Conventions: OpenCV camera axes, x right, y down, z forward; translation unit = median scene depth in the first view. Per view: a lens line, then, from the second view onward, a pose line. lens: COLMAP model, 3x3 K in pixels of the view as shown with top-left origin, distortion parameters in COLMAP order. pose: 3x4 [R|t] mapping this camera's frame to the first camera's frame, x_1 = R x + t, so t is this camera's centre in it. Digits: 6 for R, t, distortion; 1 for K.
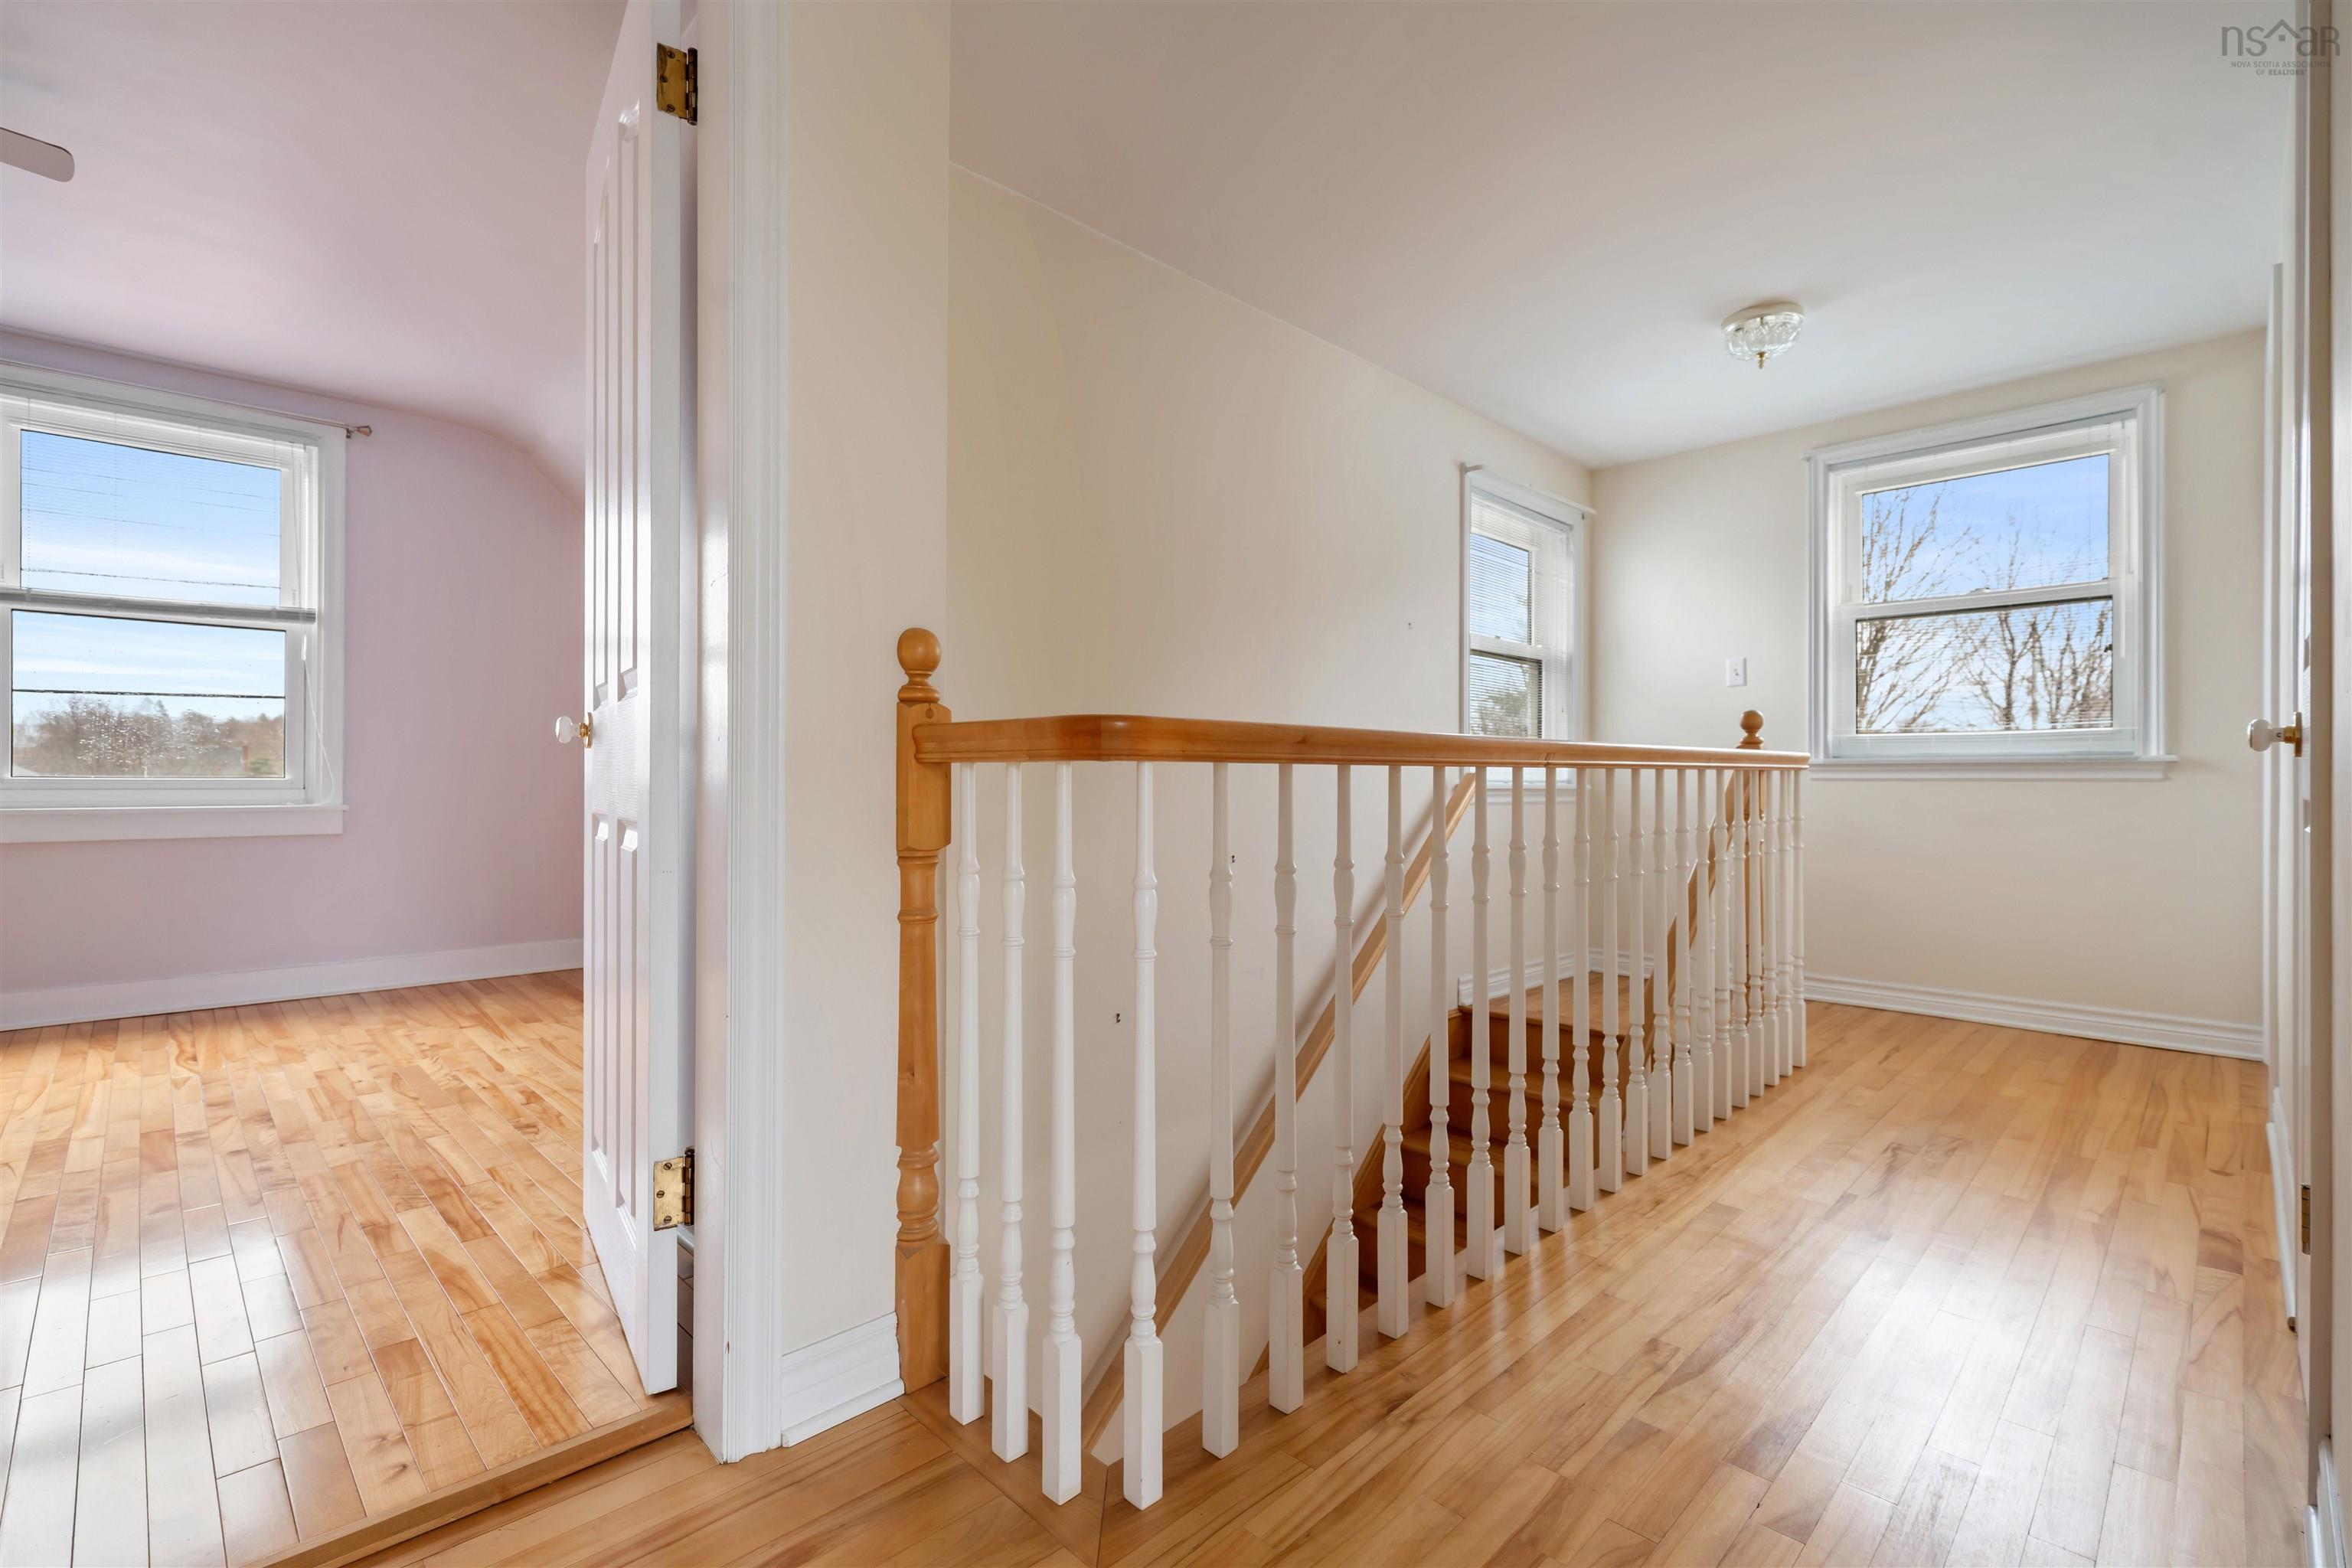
lens RADIAL K [[1018.5, 0, 1183.7], [0, 1018.5, 783.3], [0, 0, 1]] dist [0.003720, -0.000495]
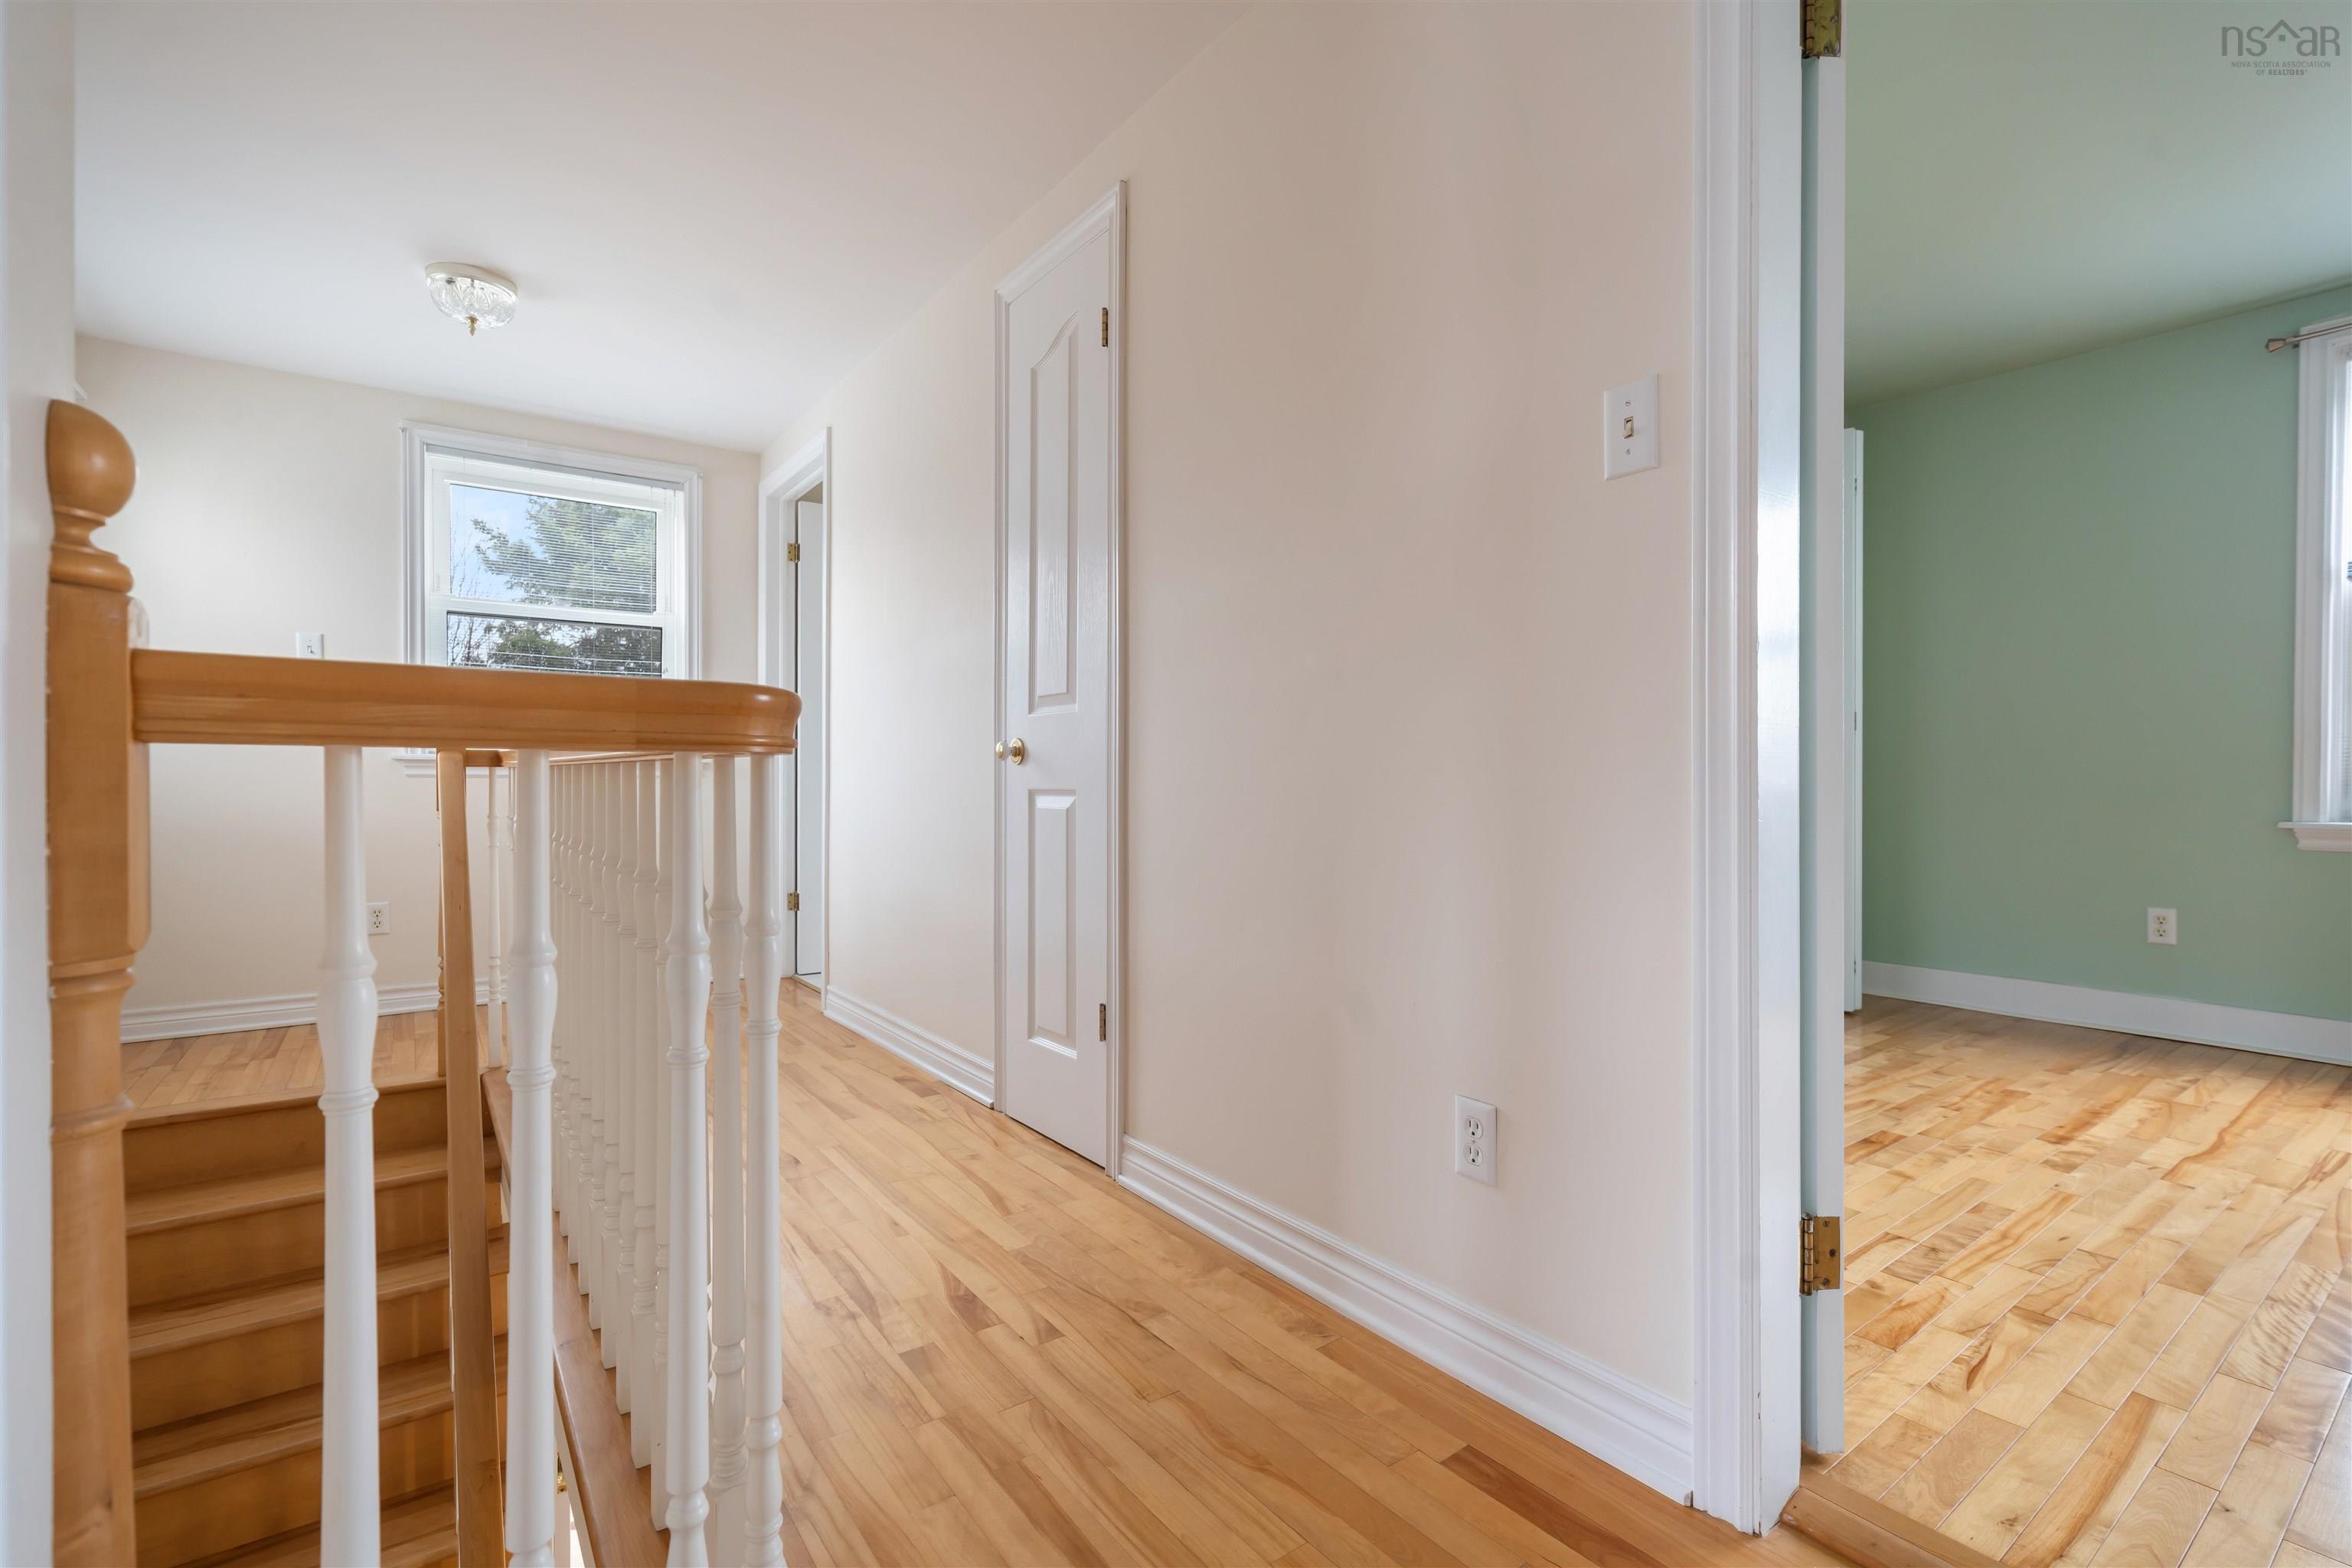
lens RADIAL K [[1018.5, 0, 1169.7], [0, 1018.5, 779.6], [0, 0, 1]] dist [0.003720, -0.000495]
pose [[0.185597, -0.001609, 0.982625, -0.514605], [0.000171, 0.999999, 0.001605, -0.003152], [-0.982626, -0.000129, 0.185597, 0.440718]]
